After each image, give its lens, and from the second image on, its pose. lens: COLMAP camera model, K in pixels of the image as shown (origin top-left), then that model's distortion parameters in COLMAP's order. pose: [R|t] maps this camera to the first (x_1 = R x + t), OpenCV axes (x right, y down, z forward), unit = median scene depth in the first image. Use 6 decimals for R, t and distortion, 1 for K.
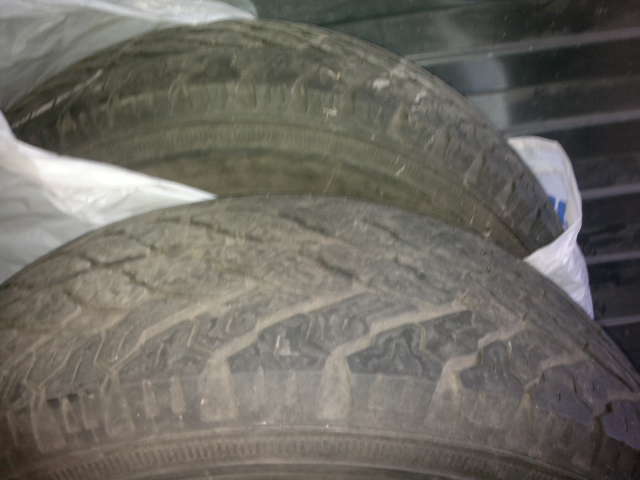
lens RADIAL K [[532.2, 0, 320.0], [0, 532.2, 240.0], [0, 0, 1]] dist [0.001471, 0.001294]
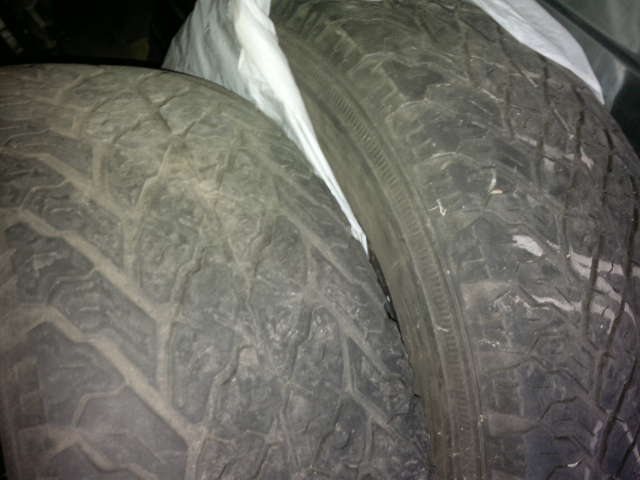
lens RADIAL K [[532.2, 0, 320.0], [0, 532.2, 240.0], [0, 0, 1]] dist [0.001471, 0.001294]
pose [[0.394414, 0.808343, -0.437058, 0.336440], [-0.767125, 0.551483, 0.327697, -0.340298], [0.505922, 0.206030, 0.837613, 0.261367]]
